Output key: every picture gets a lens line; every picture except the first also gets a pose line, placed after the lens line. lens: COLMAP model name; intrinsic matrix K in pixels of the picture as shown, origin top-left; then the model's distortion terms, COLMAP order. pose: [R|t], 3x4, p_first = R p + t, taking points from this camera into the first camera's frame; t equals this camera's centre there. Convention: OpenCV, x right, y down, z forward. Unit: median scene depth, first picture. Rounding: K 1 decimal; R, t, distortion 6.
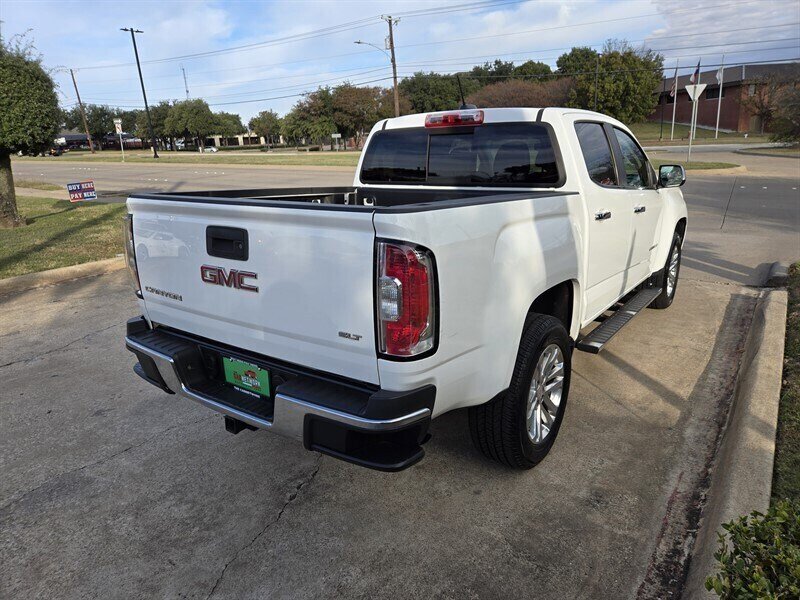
lens RADIAL K [[553.7, 0, 388.4], [0, 553.7, 300.9], [0, 0, 1]] dist [0.058832, -0.043662]
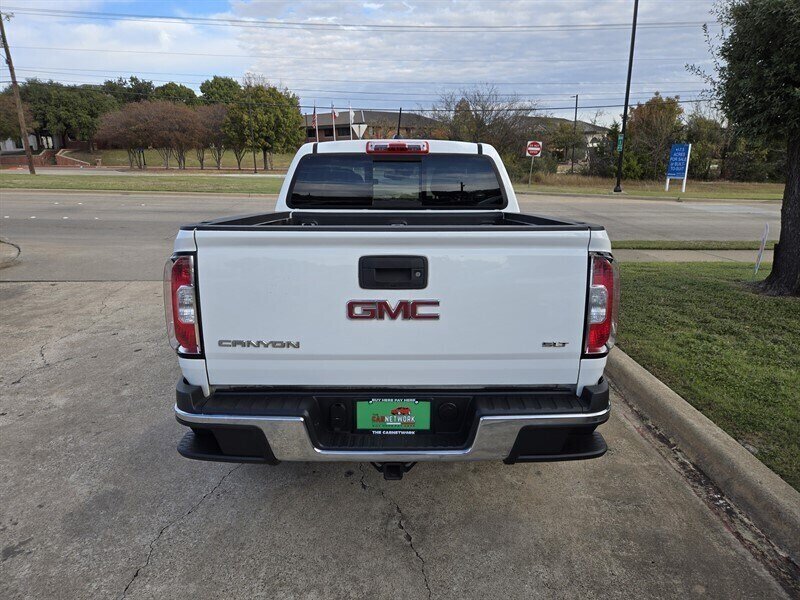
lens RADIAL K [[553.7, 0, 402.1], [0, 553.7, 295.0], [0, 0, 1]] dist [0.058832, -0.043662]
pose [[0.794927, -0.107024, 0.597190, -0.608240], [0.137511, 0.990485, -0.005535, -0.043652], [-0.590916, 0.086520, 0.802080, 0.184800]]
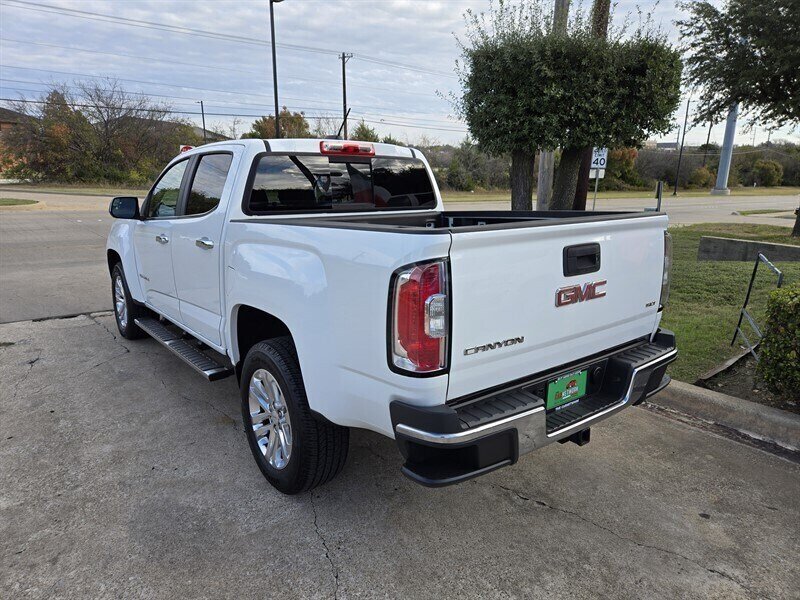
lens RADIAL K [[553.7, 0, 412.7], [0, 553.7, 295.4], [0, 0, 1]] dist [0.058832, -0.043662]
pose [[0.230599, -0.173561, 0.957445, -1.004426], [0.243791, 0.962886, 0.115831, -0.173635], [-0.942014, 0.206707, 0.264353, 0.755715]]
